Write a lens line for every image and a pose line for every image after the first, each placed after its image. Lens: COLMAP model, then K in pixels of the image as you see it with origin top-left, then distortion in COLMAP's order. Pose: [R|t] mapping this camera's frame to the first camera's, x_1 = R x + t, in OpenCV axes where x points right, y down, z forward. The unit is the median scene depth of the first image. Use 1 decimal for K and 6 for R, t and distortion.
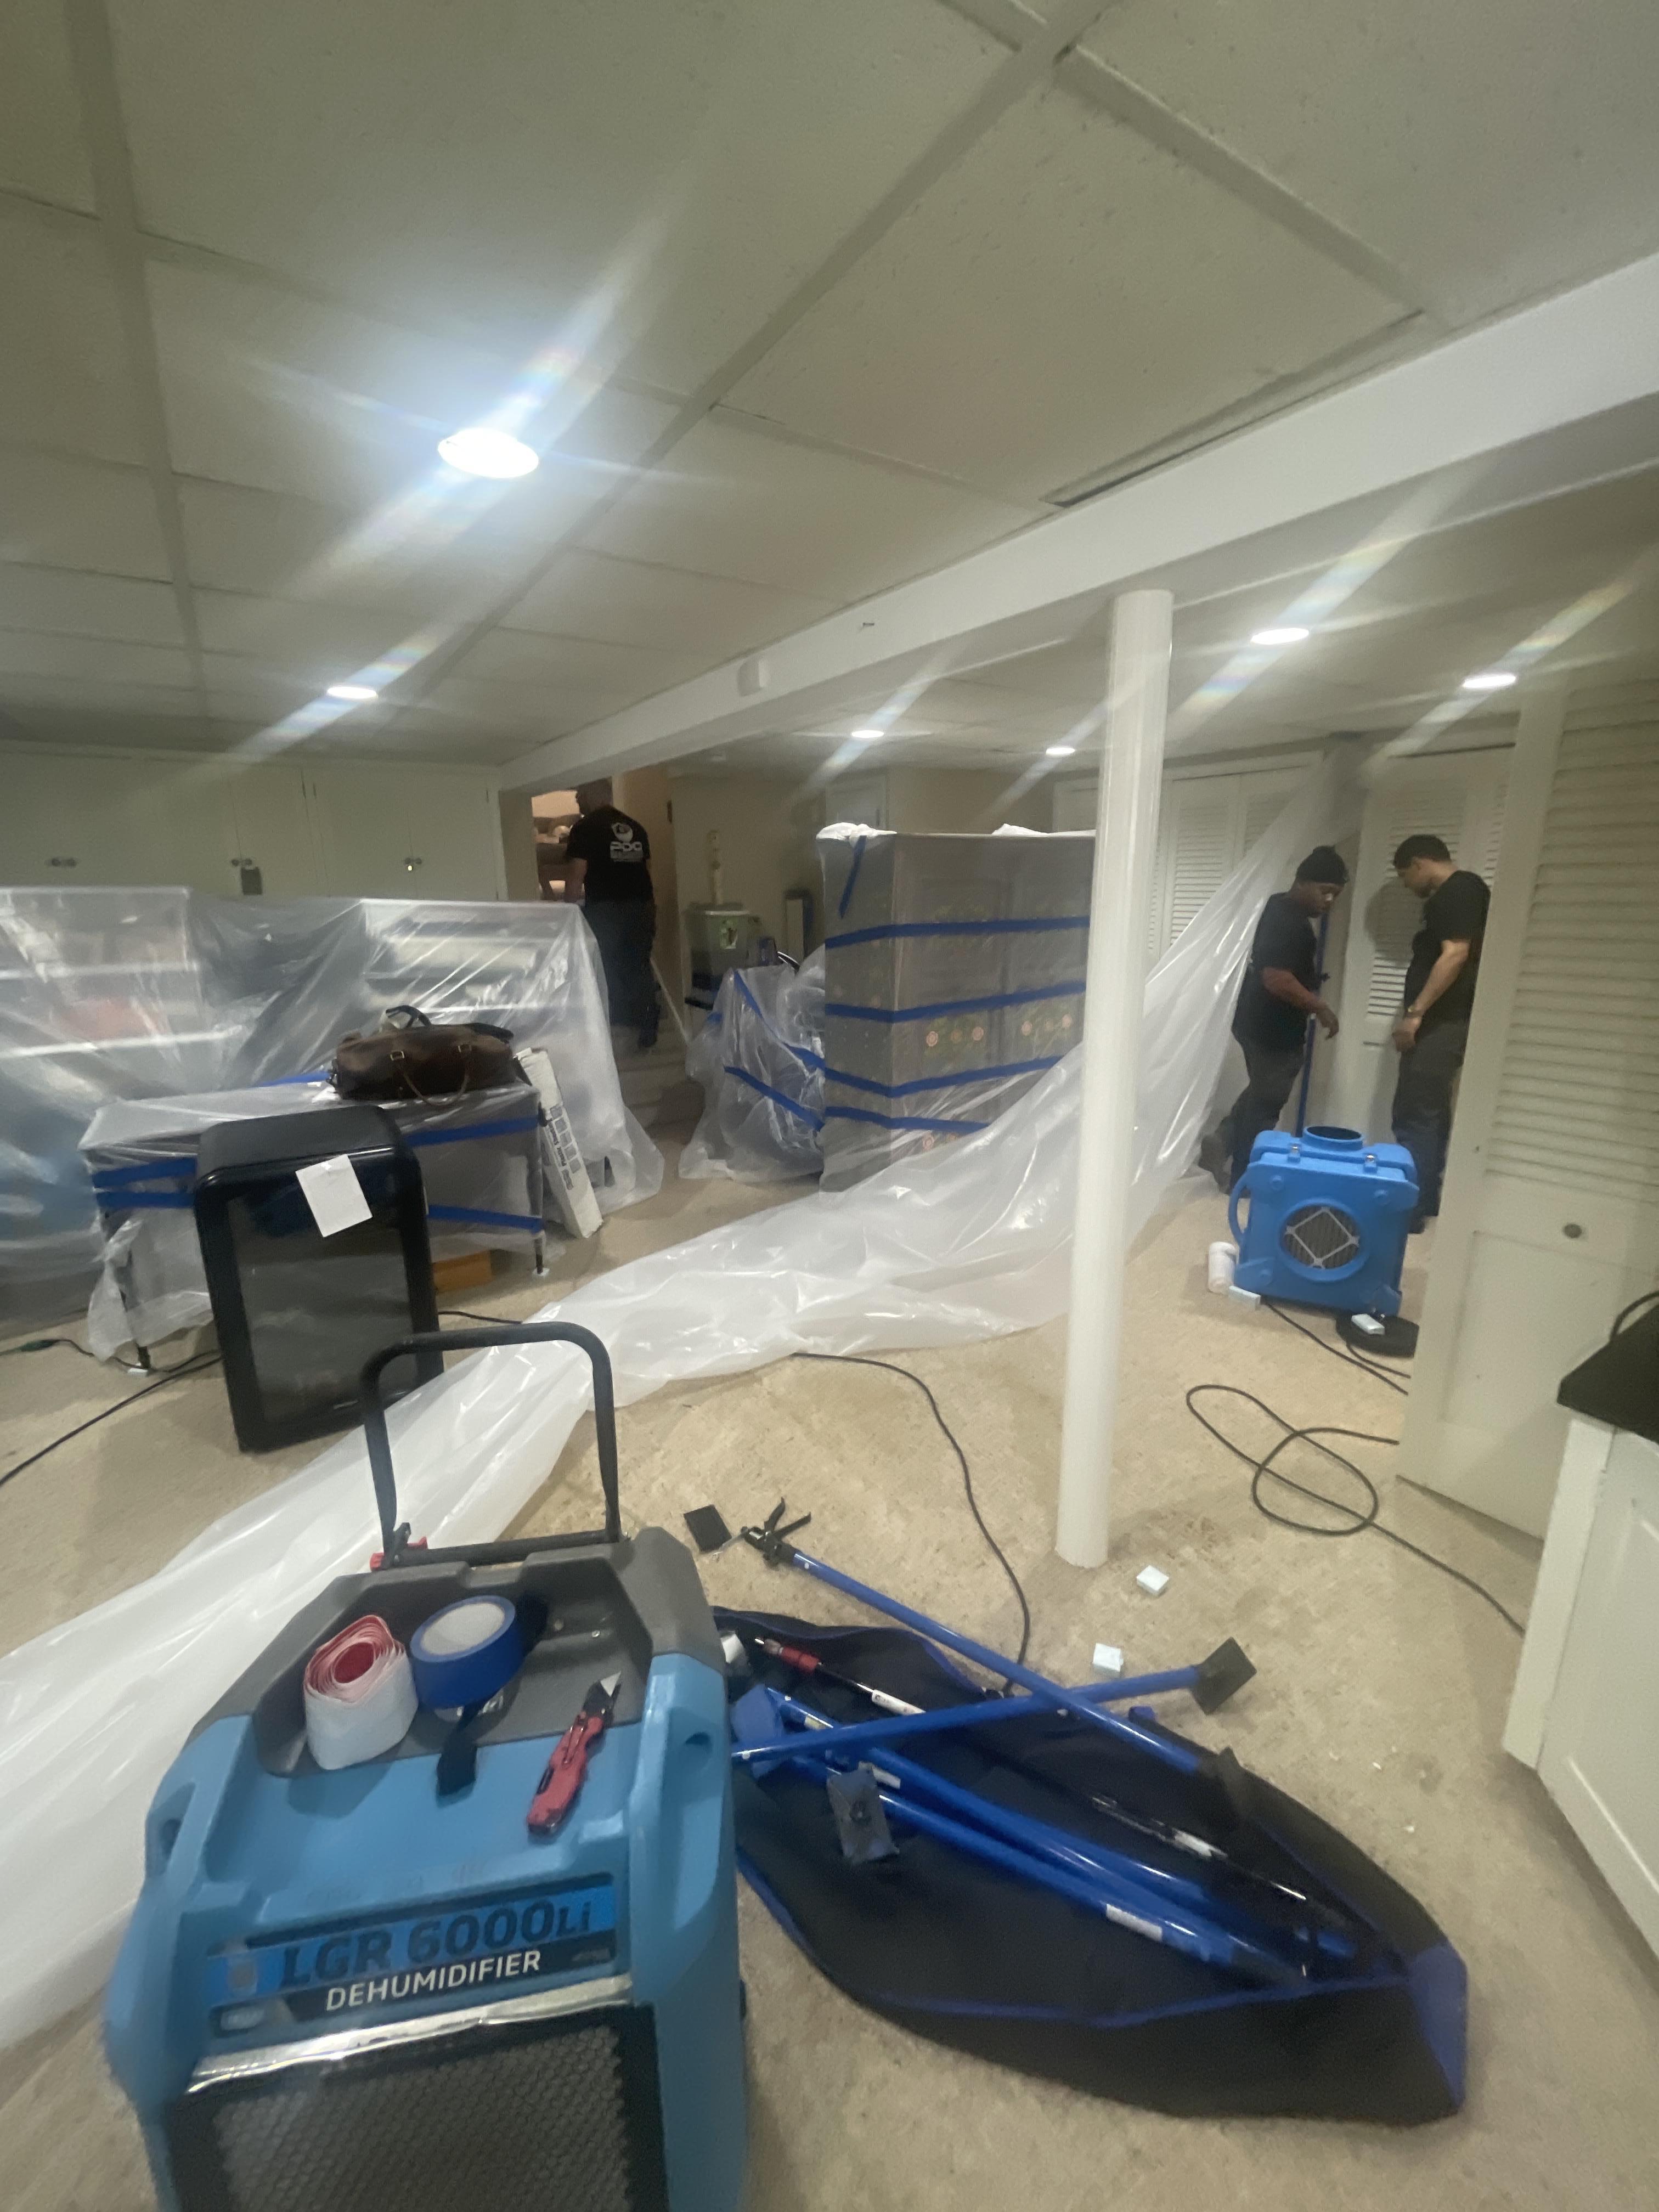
lens RADIAL K [[889.0, 0, 831.2], [0, 889.0, 1099.7], [0, 0, 1]] dist [-0.003790, -0.001926]
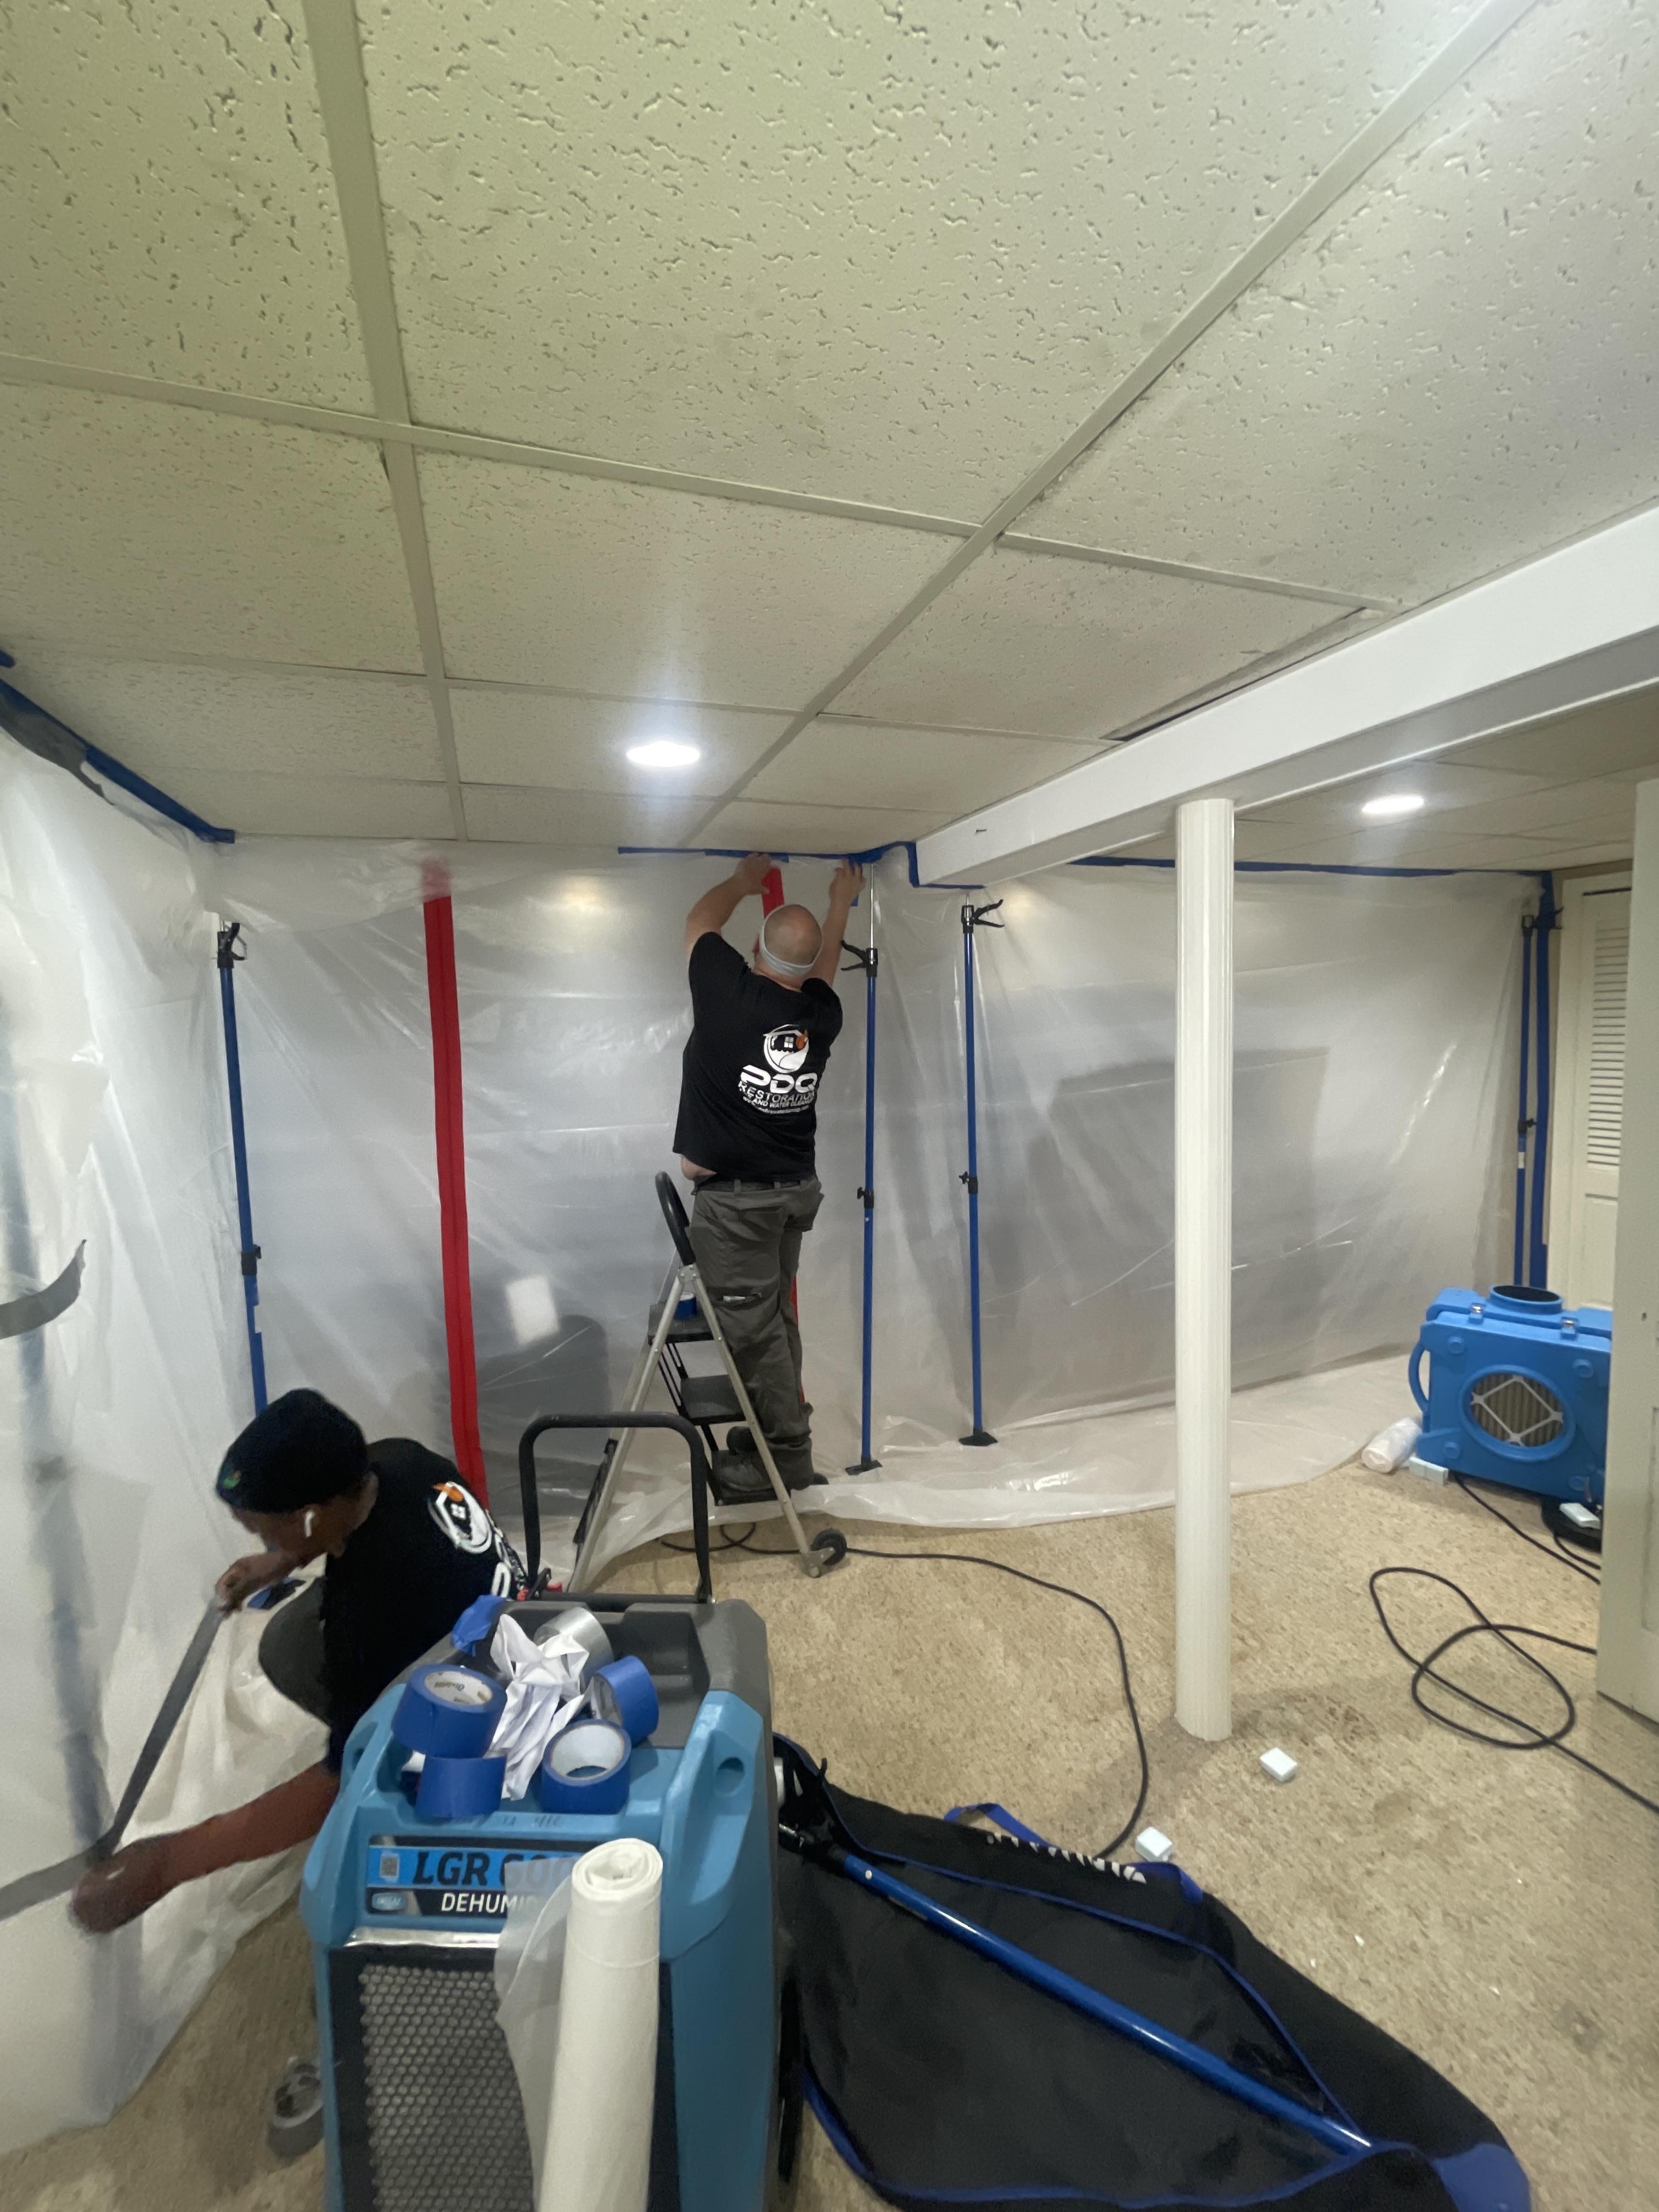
lens RADIAL K [[889.0, 0, 825.1], [0, 889.0, 1101.5], [0, 0, 1]] dist [-0.003790, -0.001926]
pose [[0.974985, 0.000062, -0.222269, 0.095521], [-0.032929, 0.989006, -0.144165, -0.004692], [0.219817, 0.147878, 0.964268, -0.113986]]
